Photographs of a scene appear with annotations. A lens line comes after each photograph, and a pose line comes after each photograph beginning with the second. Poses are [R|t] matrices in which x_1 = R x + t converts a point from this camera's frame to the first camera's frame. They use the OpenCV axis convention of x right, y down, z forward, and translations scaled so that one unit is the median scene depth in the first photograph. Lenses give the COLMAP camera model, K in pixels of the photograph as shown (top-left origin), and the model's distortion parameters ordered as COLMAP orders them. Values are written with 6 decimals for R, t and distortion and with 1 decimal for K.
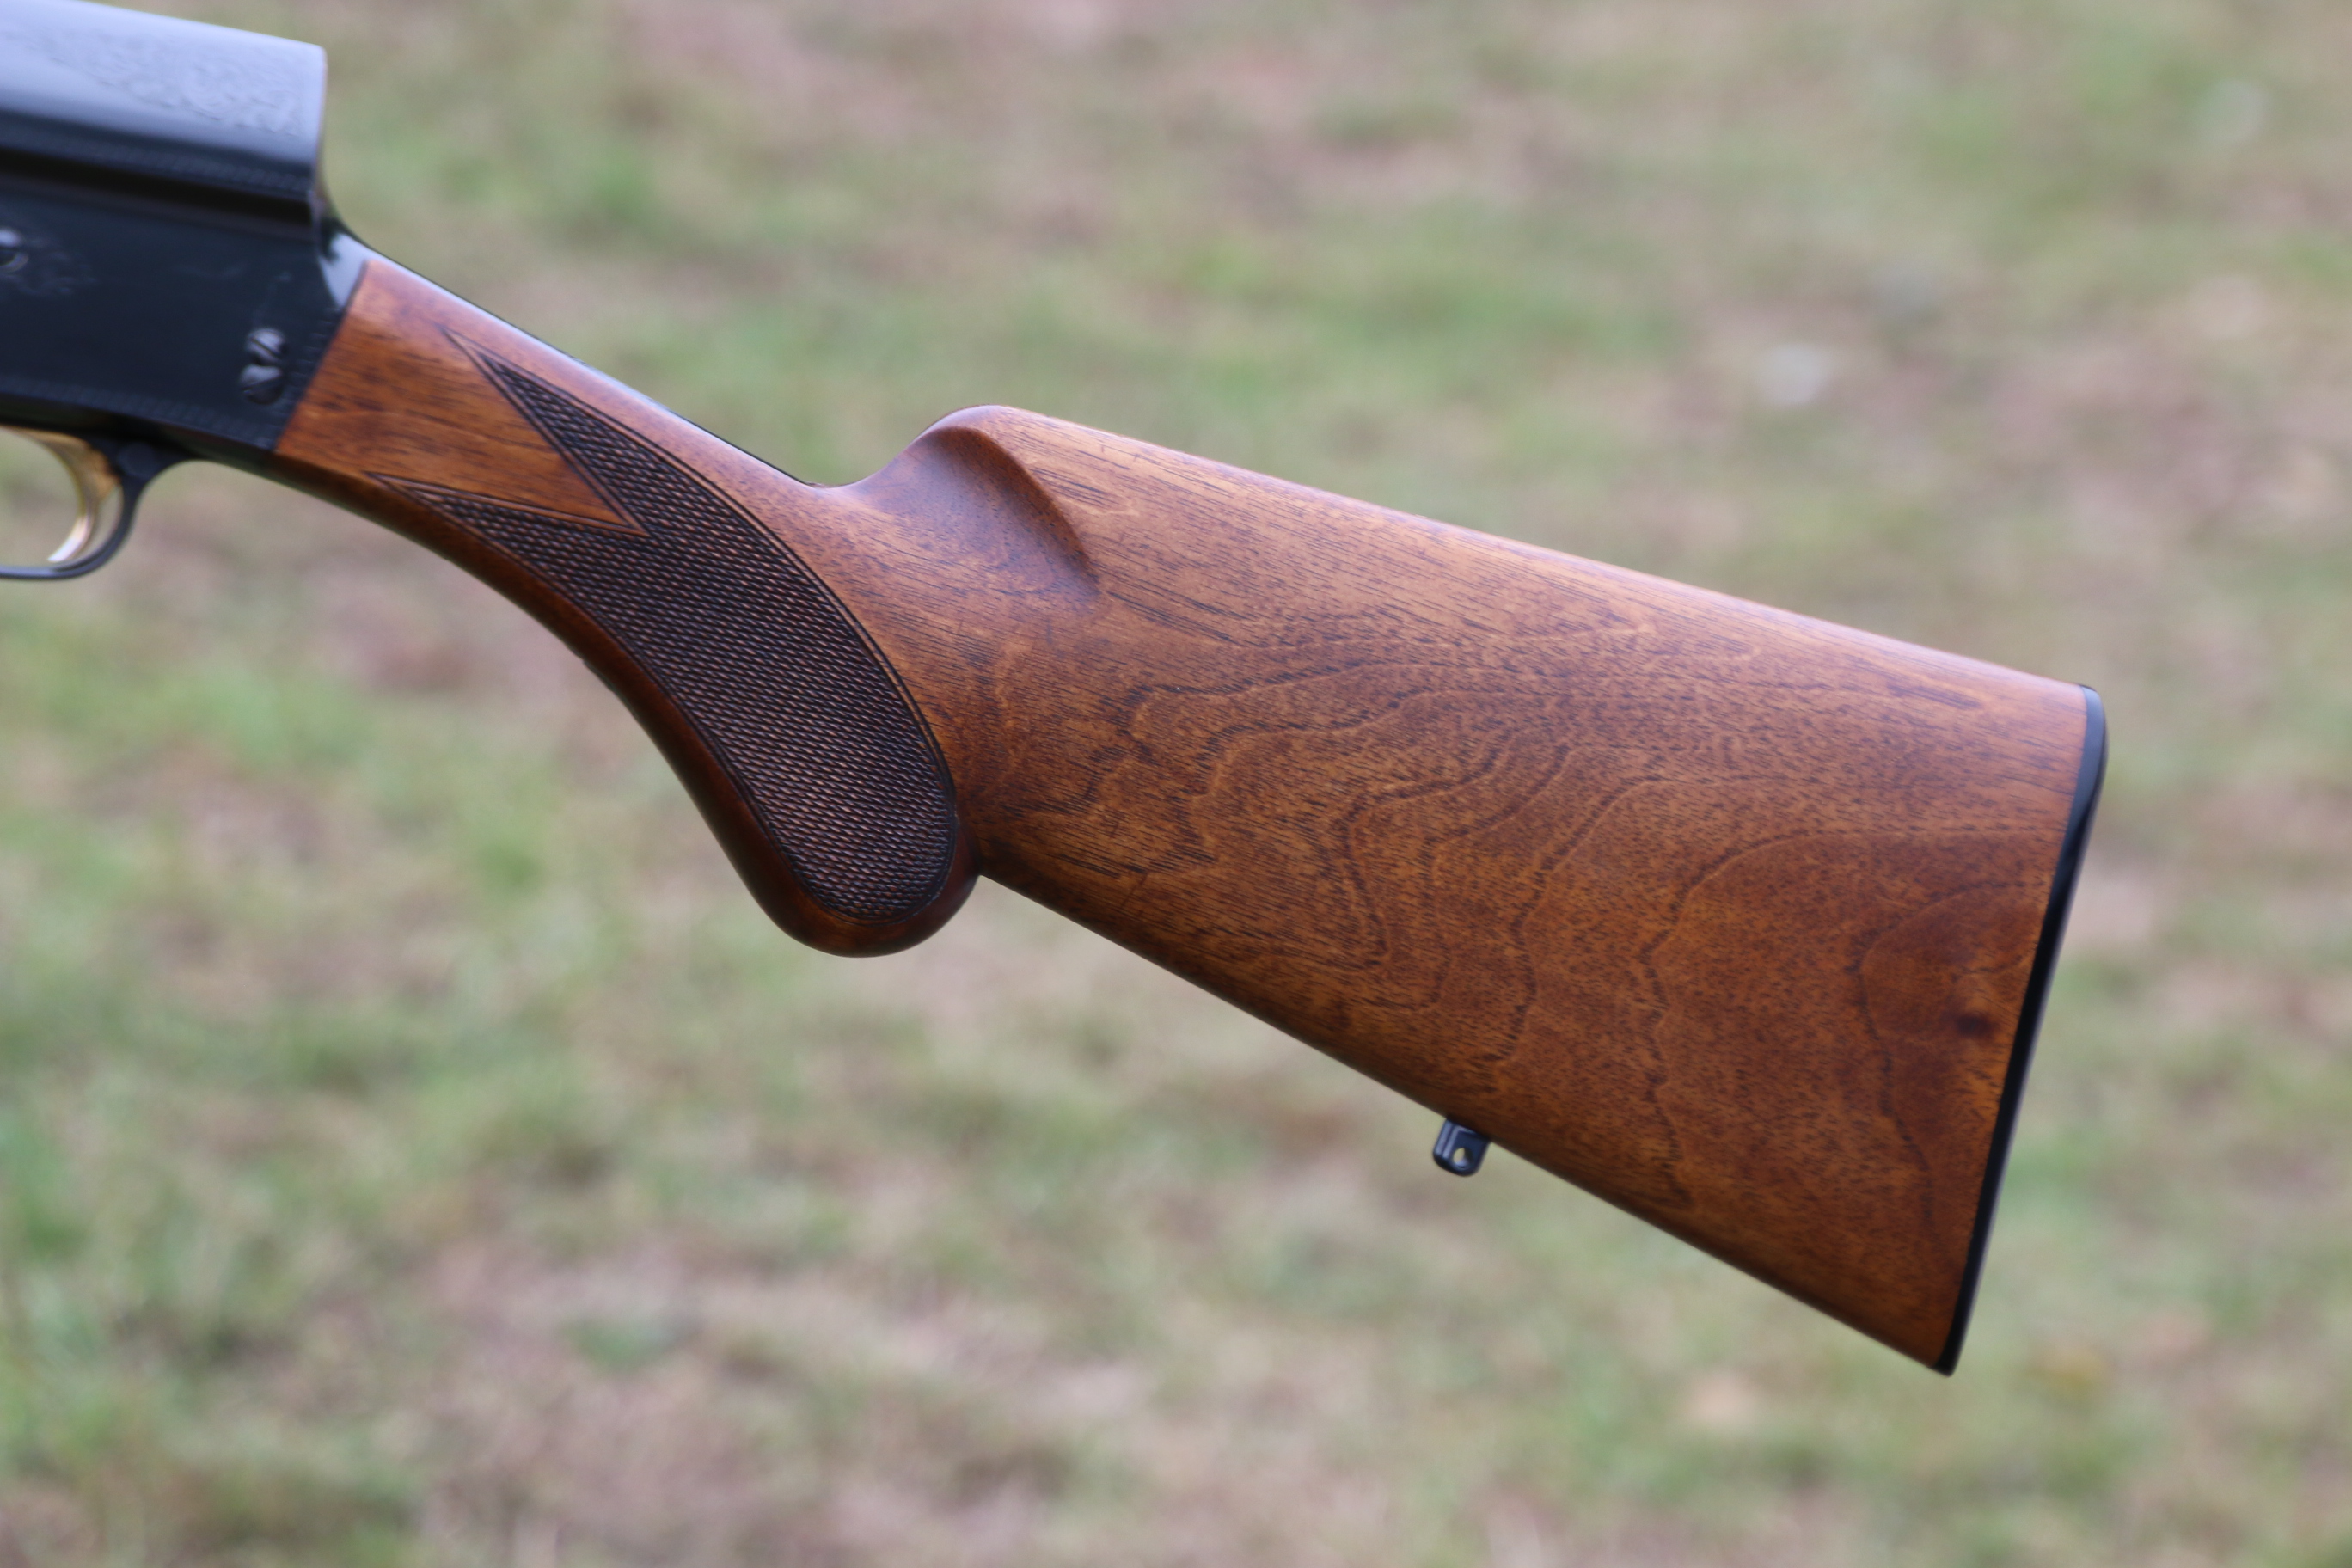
lens RADIAL K [[8725.3, 0, 1174.2], [0, 8725.3, 873.6], [0, 0, 1]] dist [1.205631, 0.000000]
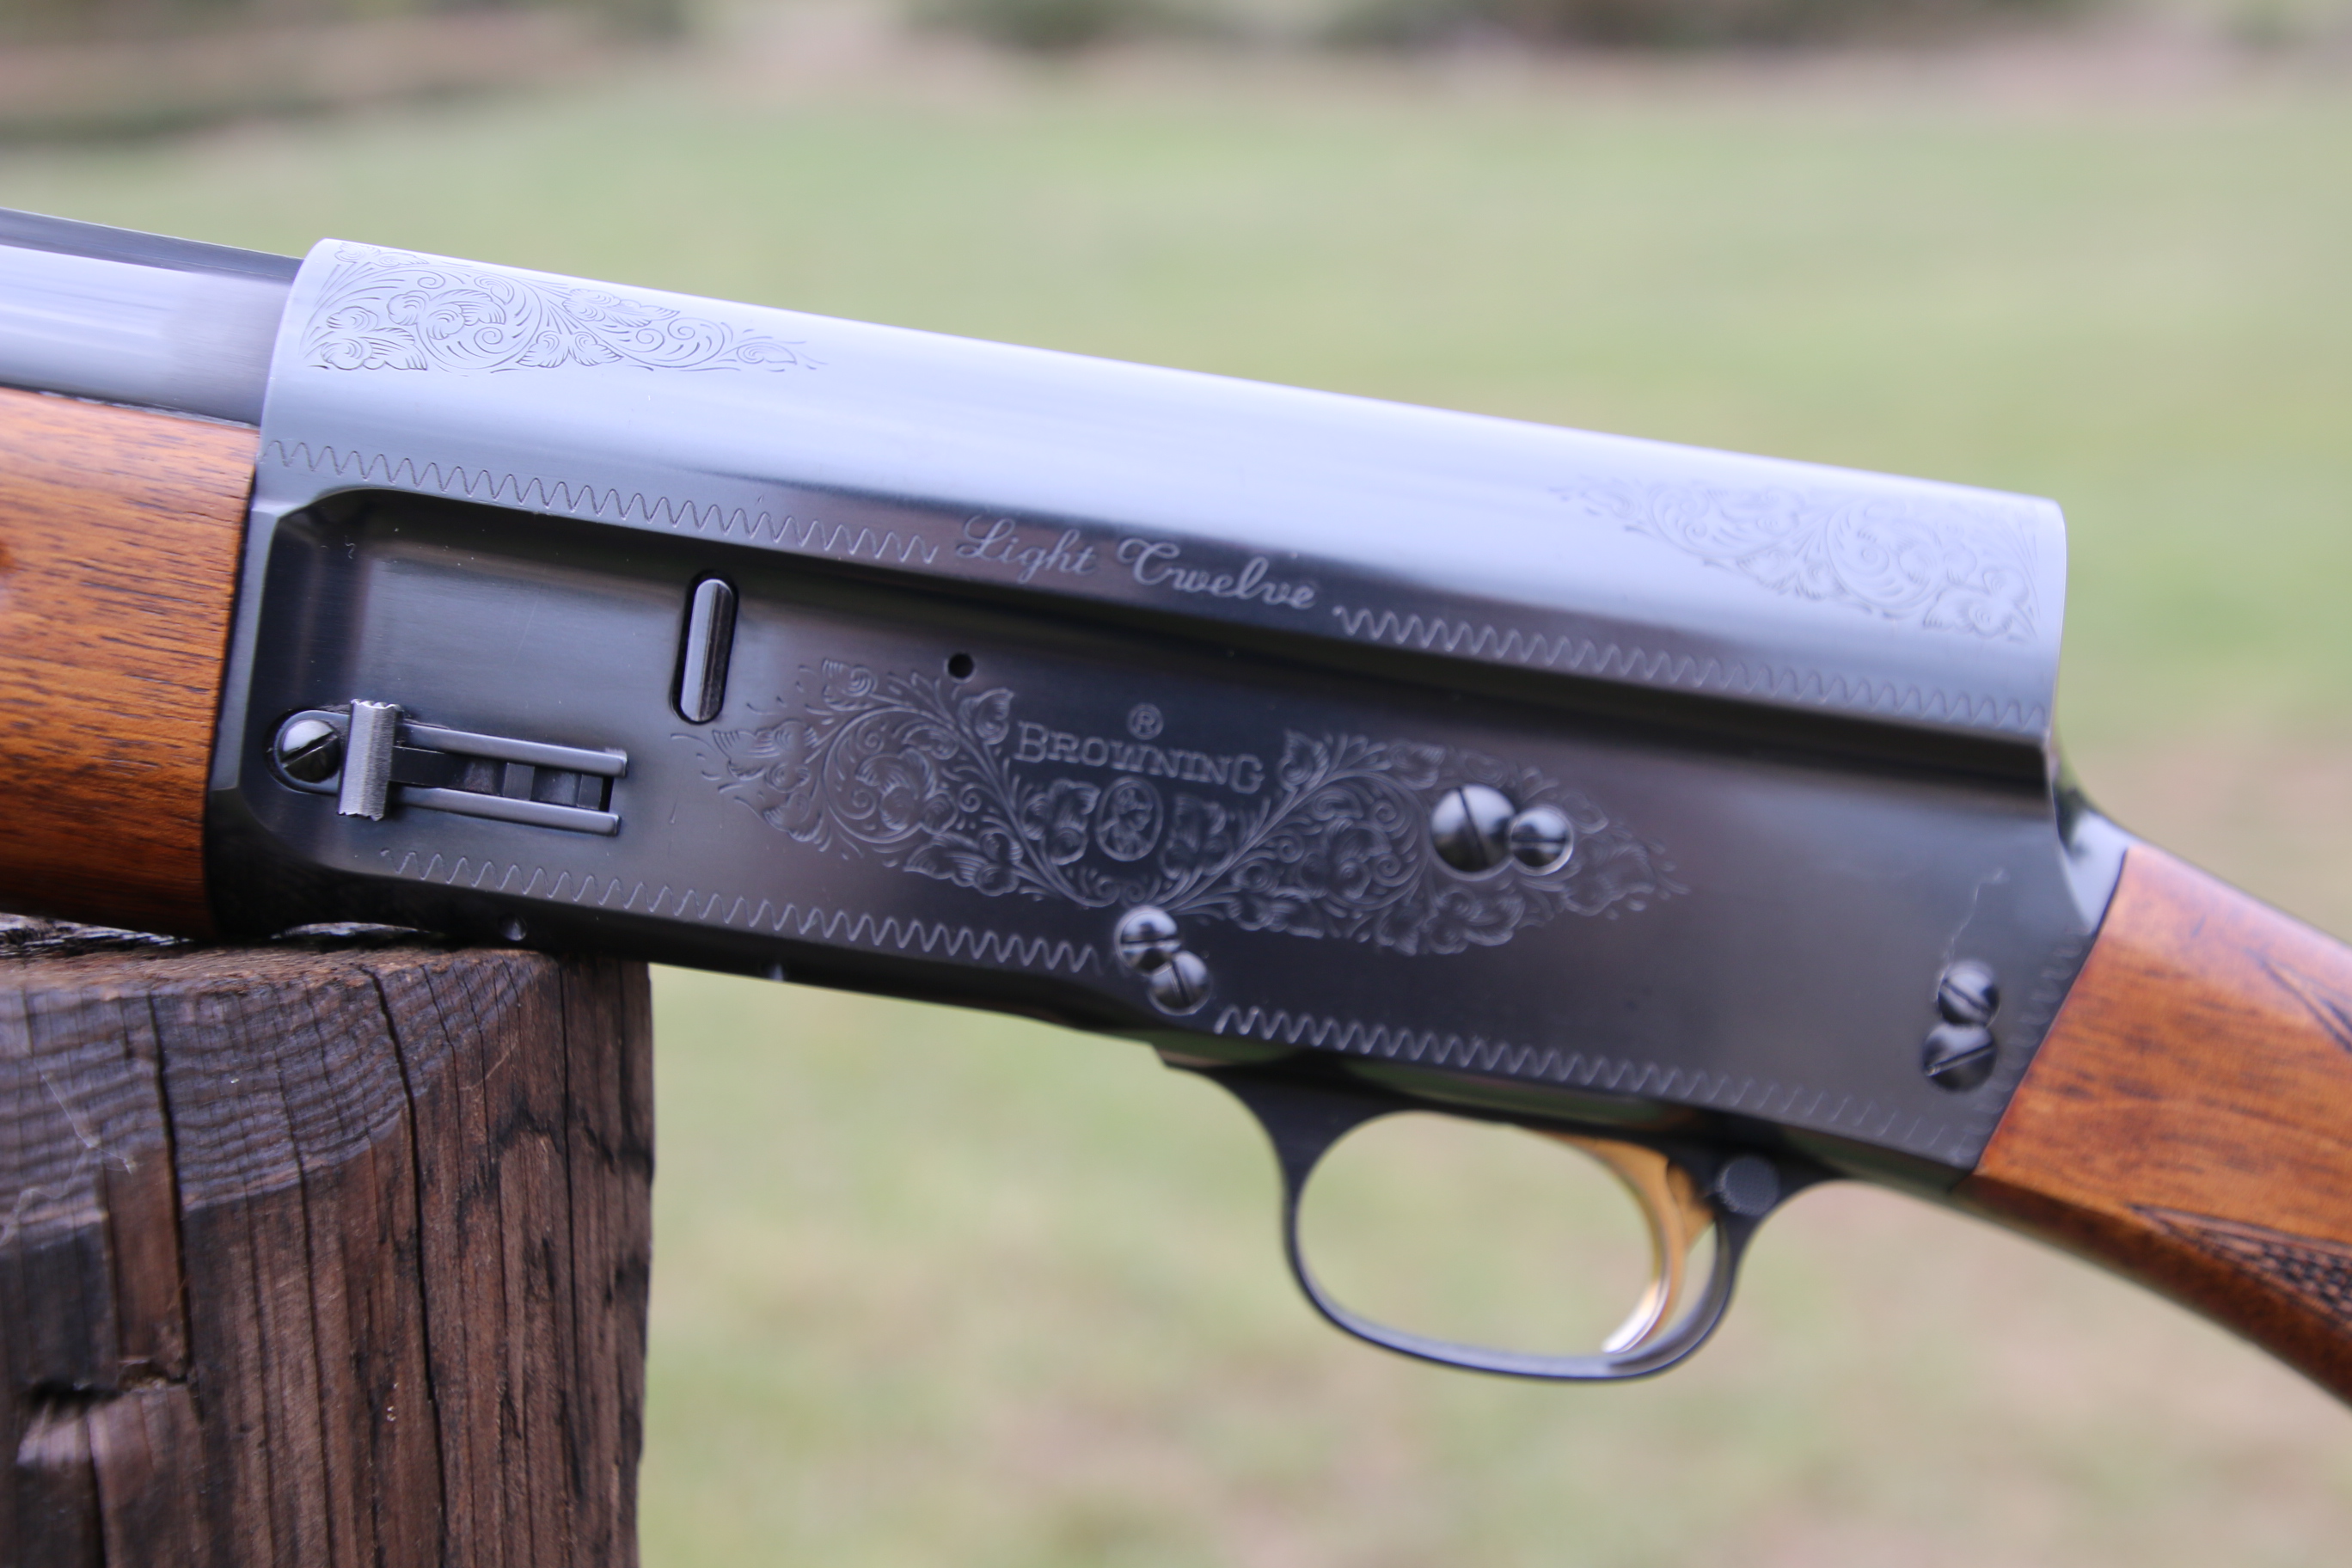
lens RADIAL K [[3771.9, 0, 1271.8], [0, 3771.9, 848.7], [0, 0, 1]] dist [0.193885, 0.000000]
pose [[0.979748, -0.013069, -0.199805, -0.091915], [-0.008124, 0.994451, -0.104885, -0.039900], [0.200067, 0.104385, 0.974206, 0.705538]]
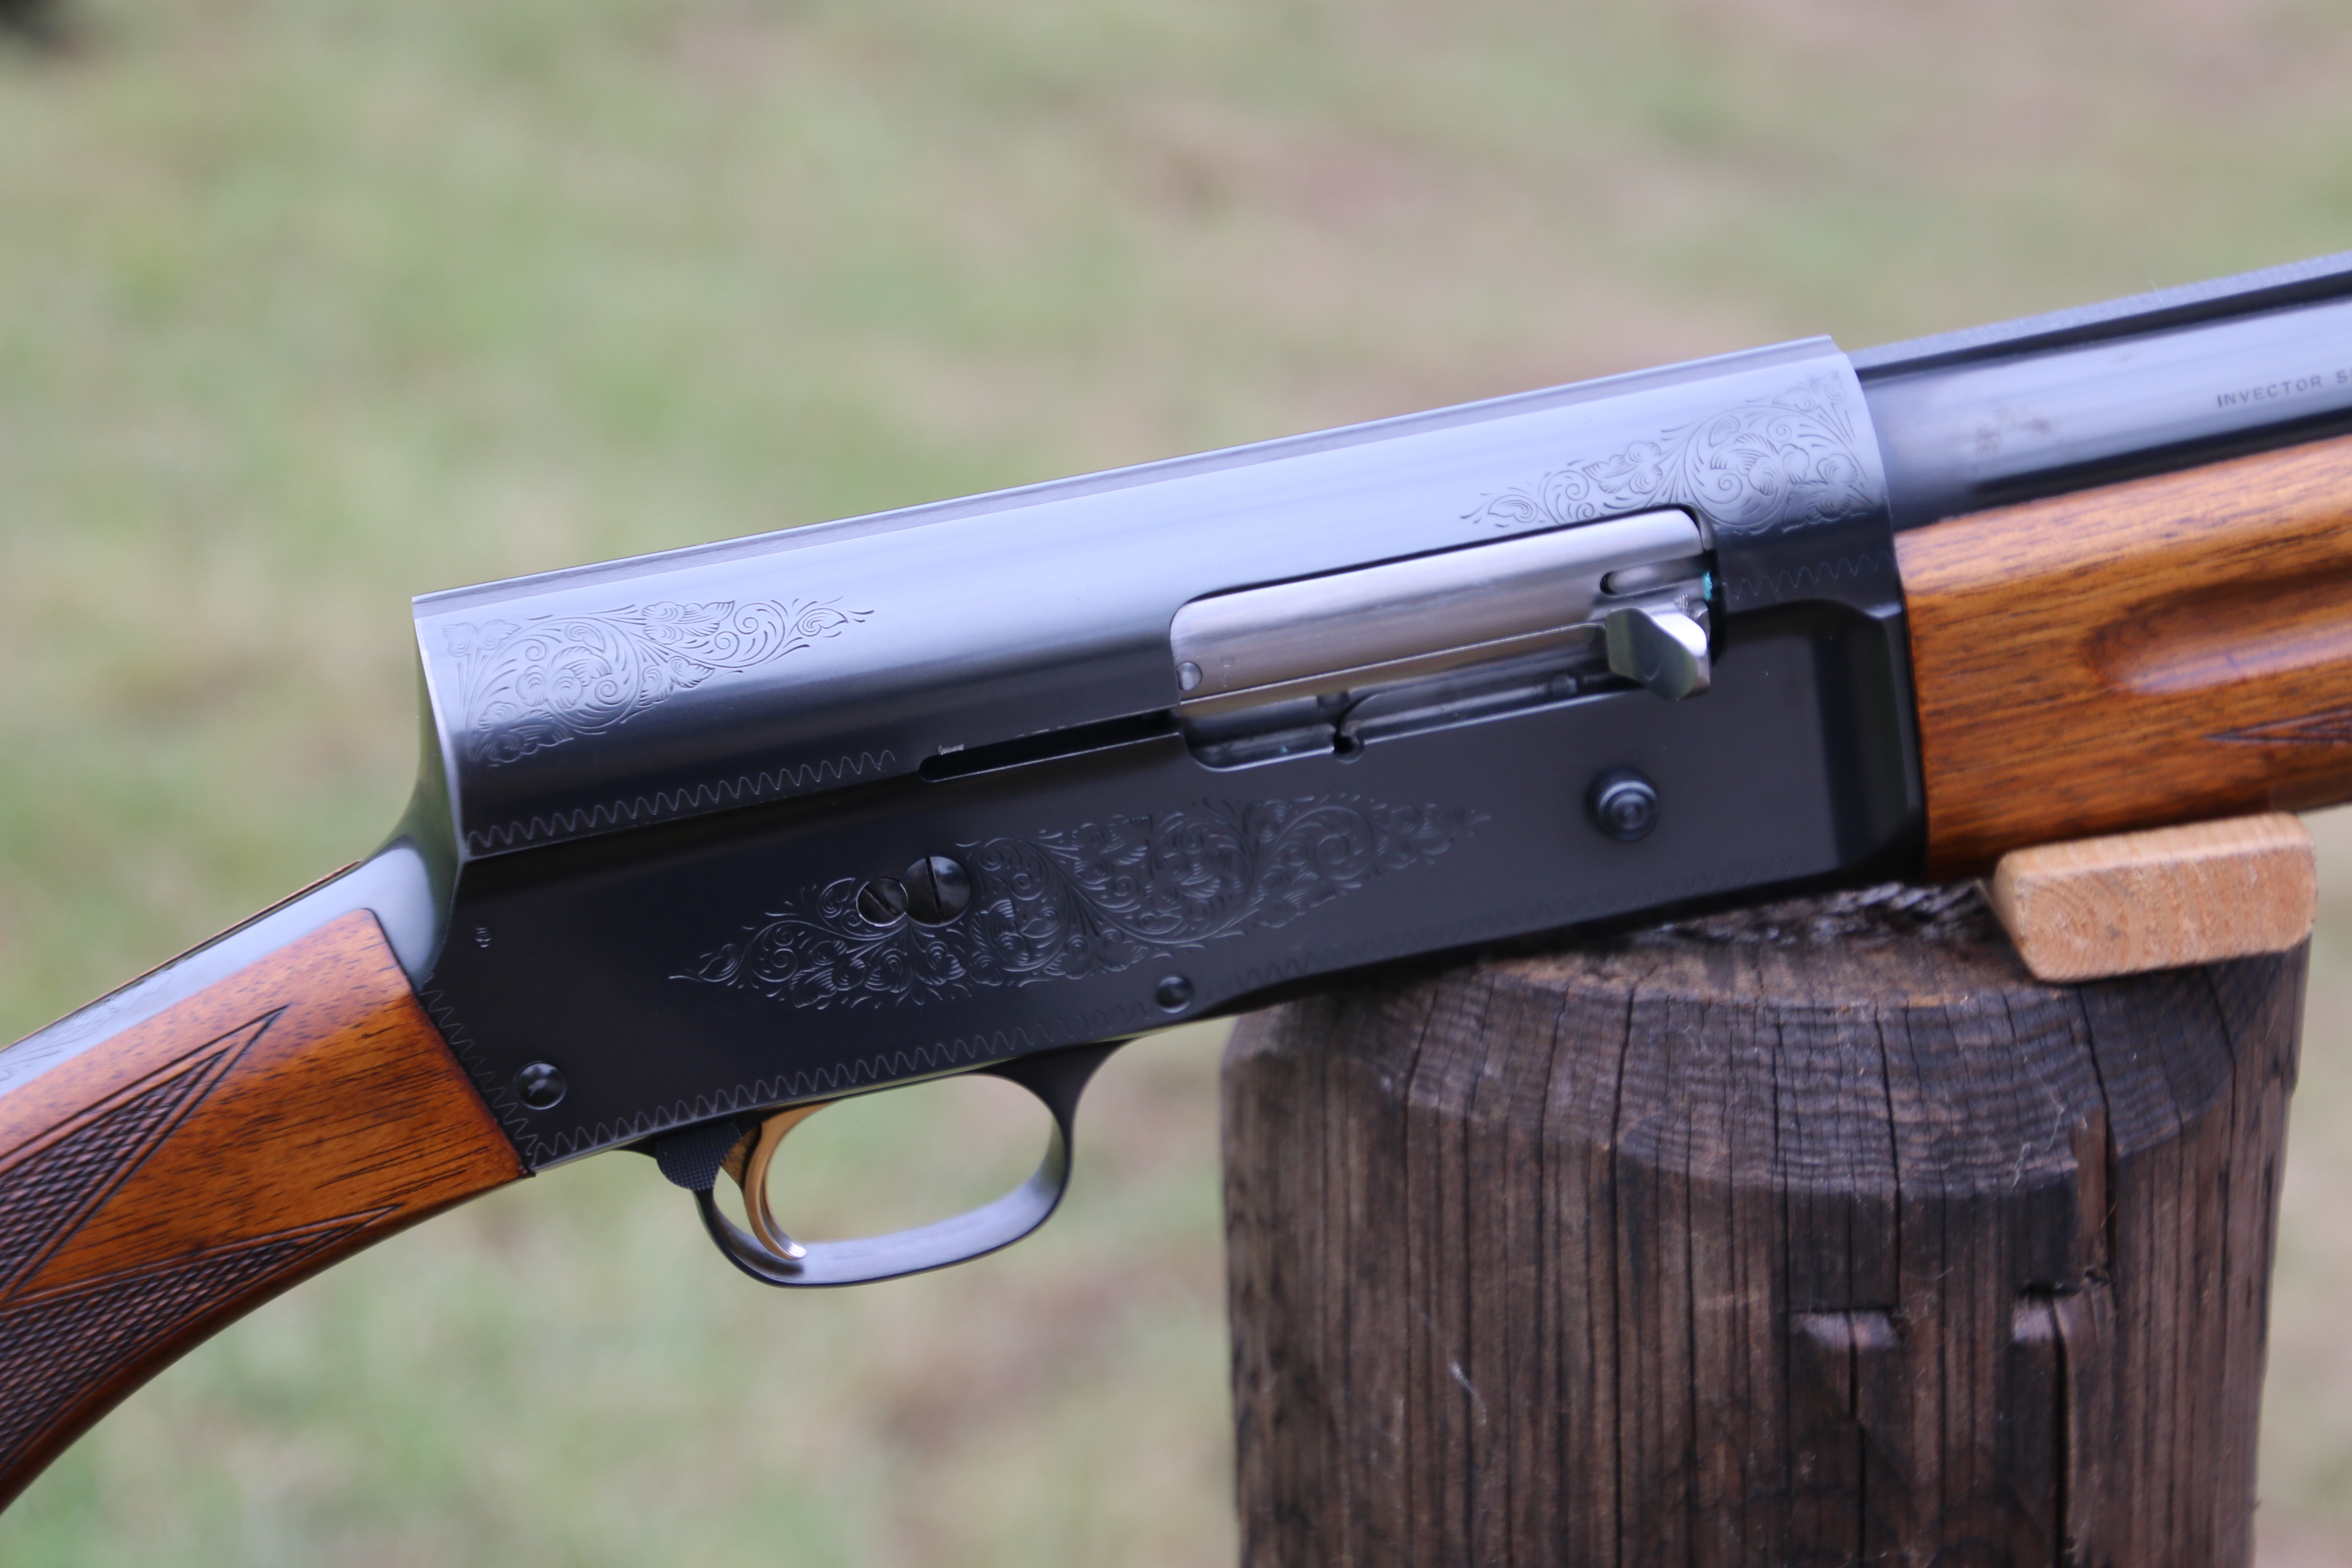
lens RADIAL K [[6317.6, 0, 1161.9], [0, 6317.6, 787.9], [0, 0, 1]] dist [0.485875, 0.000000]
pose [[0.994565, 0.020961, -0.101985, -0.222972], [-0.016196, 0.998748, 0.047327, -0.093105], [0.102850, -0.045418, 0.993660, 0.410516]]
